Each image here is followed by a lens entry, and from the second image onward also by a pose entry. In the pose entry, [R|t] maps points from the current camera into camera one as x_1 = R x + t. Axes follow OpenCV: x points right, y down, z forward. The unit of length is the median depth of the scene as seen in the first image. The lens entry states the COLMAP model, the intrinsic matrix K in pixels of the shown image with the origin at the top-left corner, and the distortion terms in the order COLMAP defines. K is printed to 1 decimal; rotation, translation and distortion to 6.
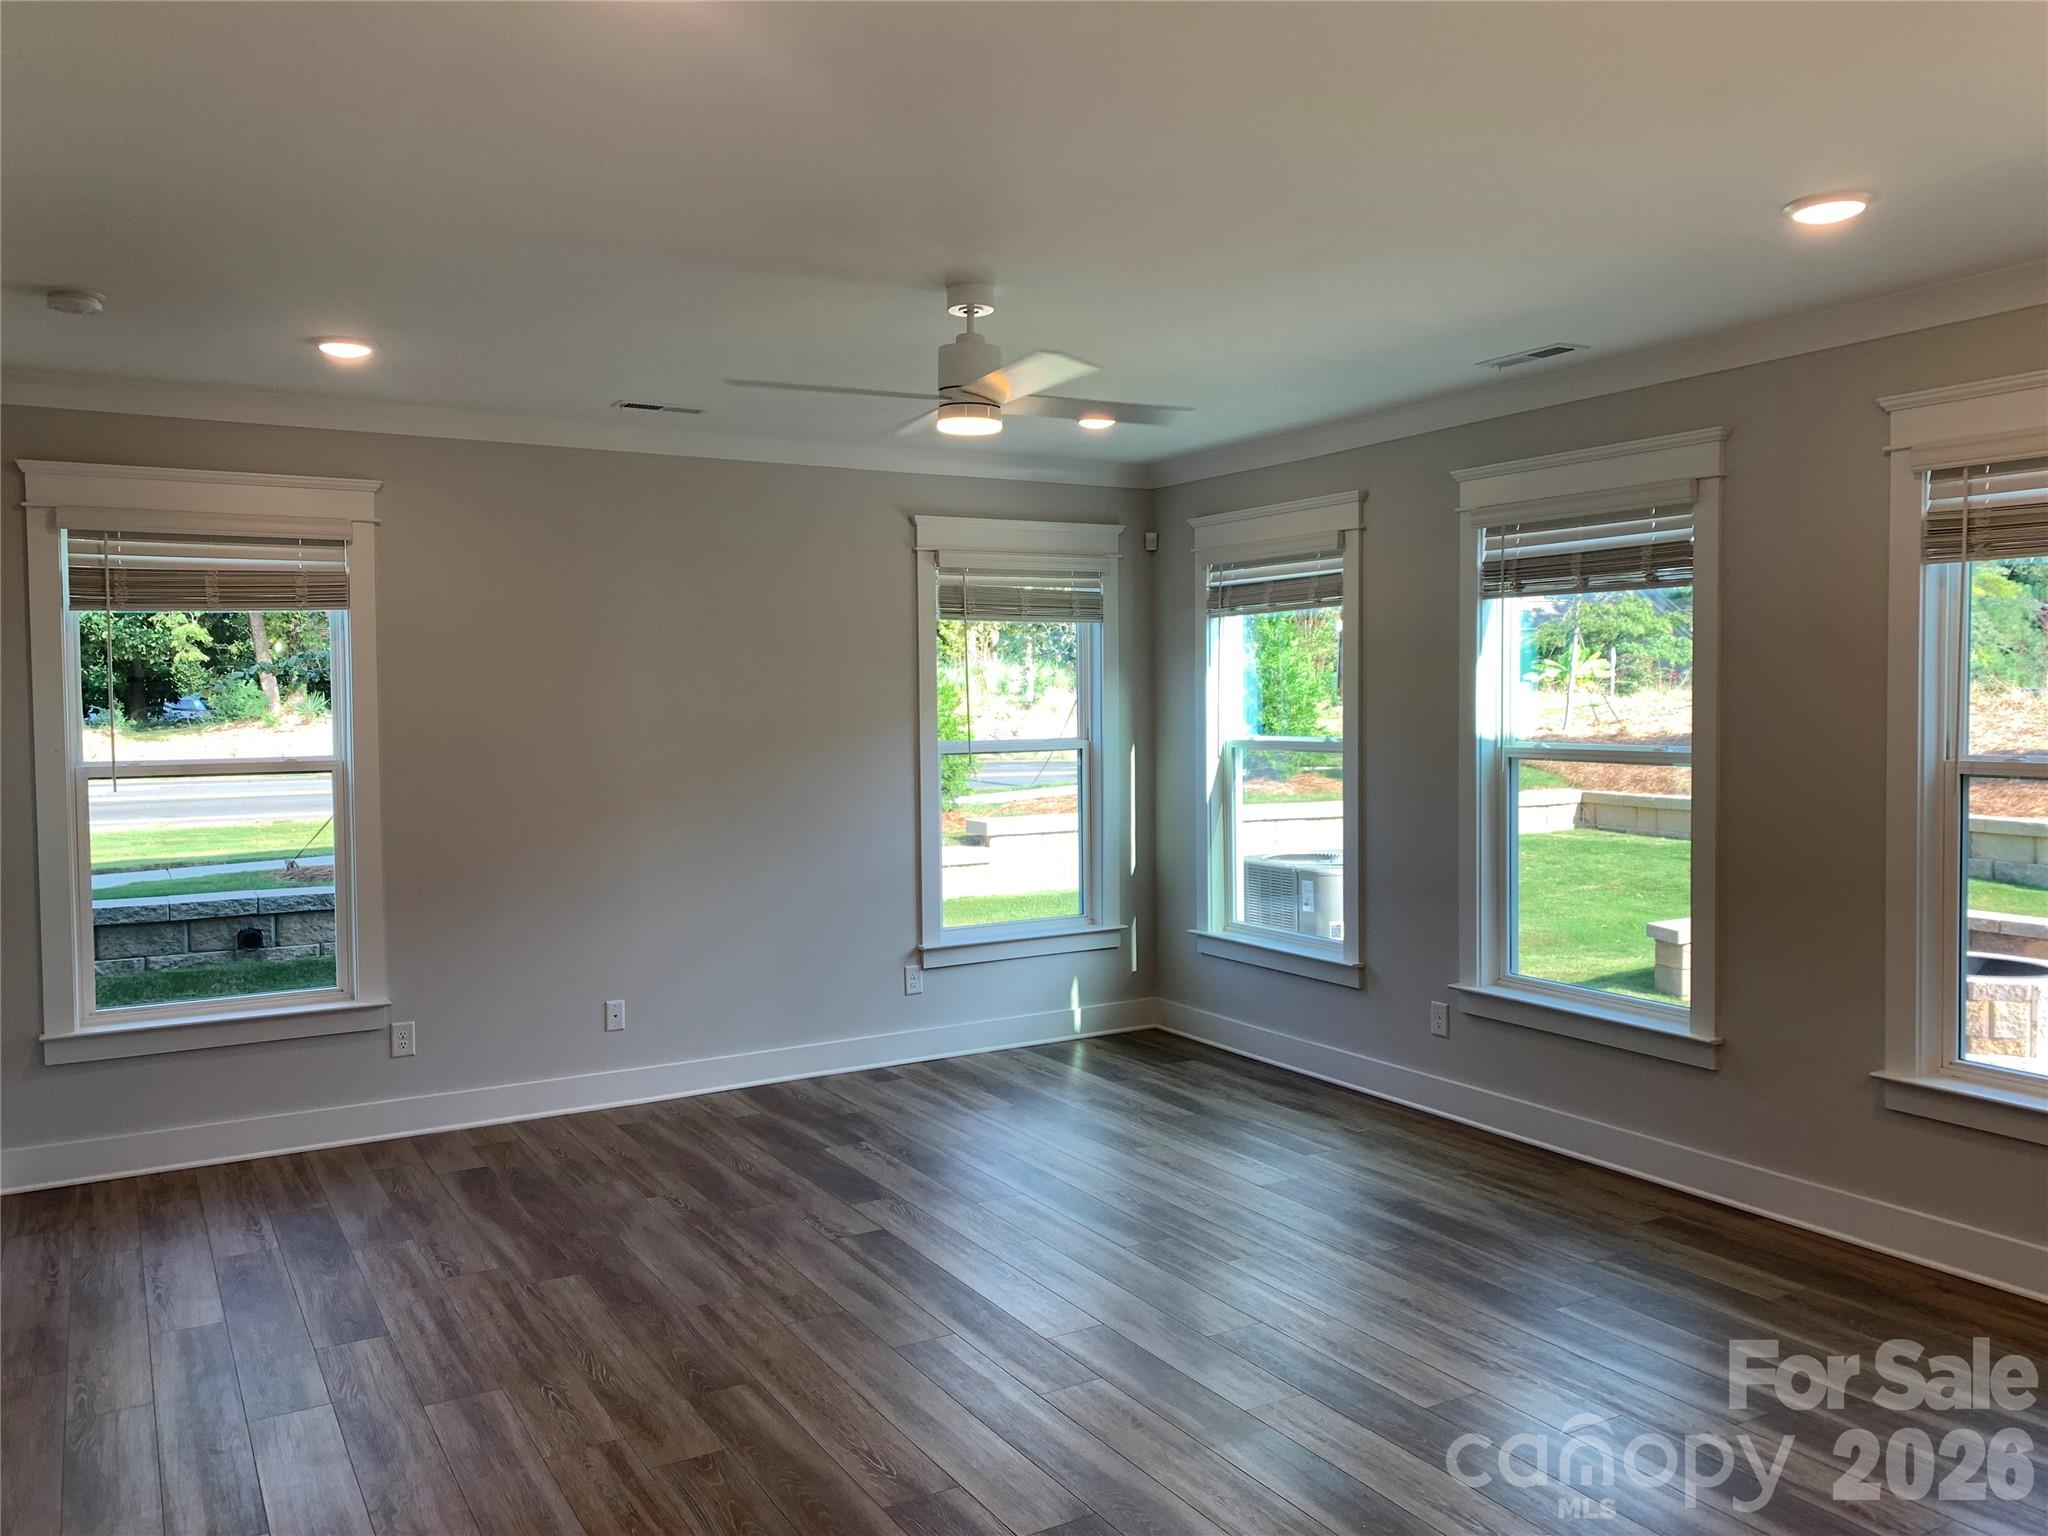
lens RADIAL K [[1562.7, 0, 1005.8], [0, 1562.7, 757.5], [0, 0, 1]] dist [0.044532, -0.040394]
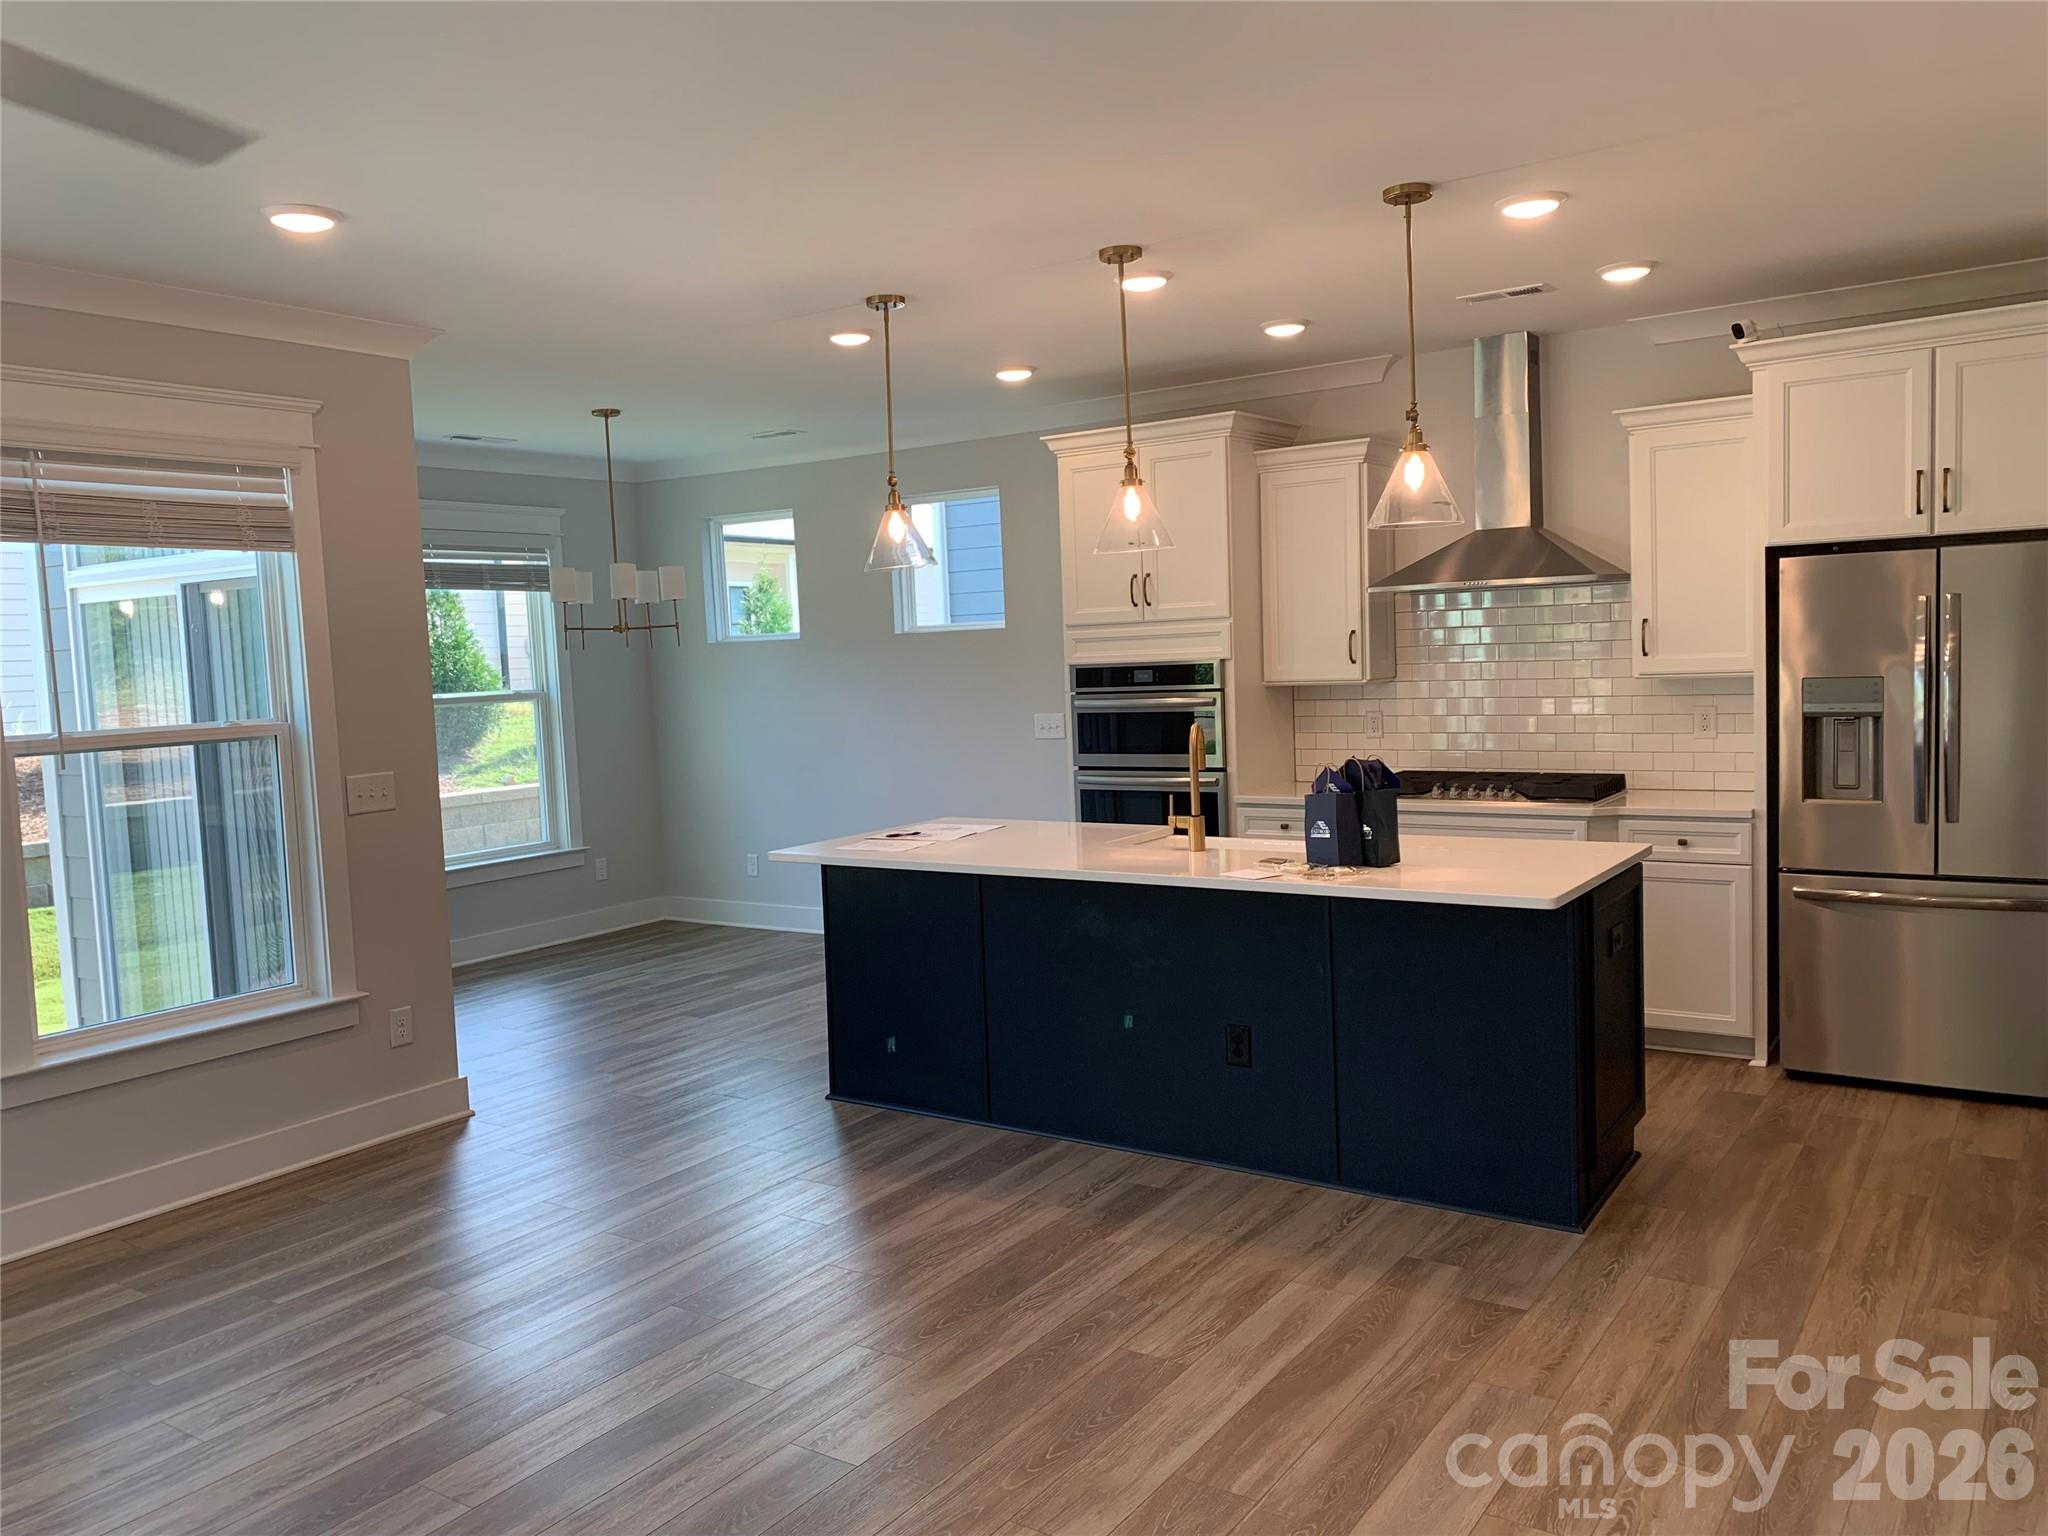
lens RADIAL K [[1562.7, 0, 1002.7], [0, 1562.7, 769.1], [0, 0, 1]] dist [0.044532, -0.040394]
pose [[-0.423883, -0.045365, 0.904580, -0.407897], [0.079779, 0.992993, 0.087184, -0.012668], [-0.902197, 0.109122, -0.417293, 0.612528]]
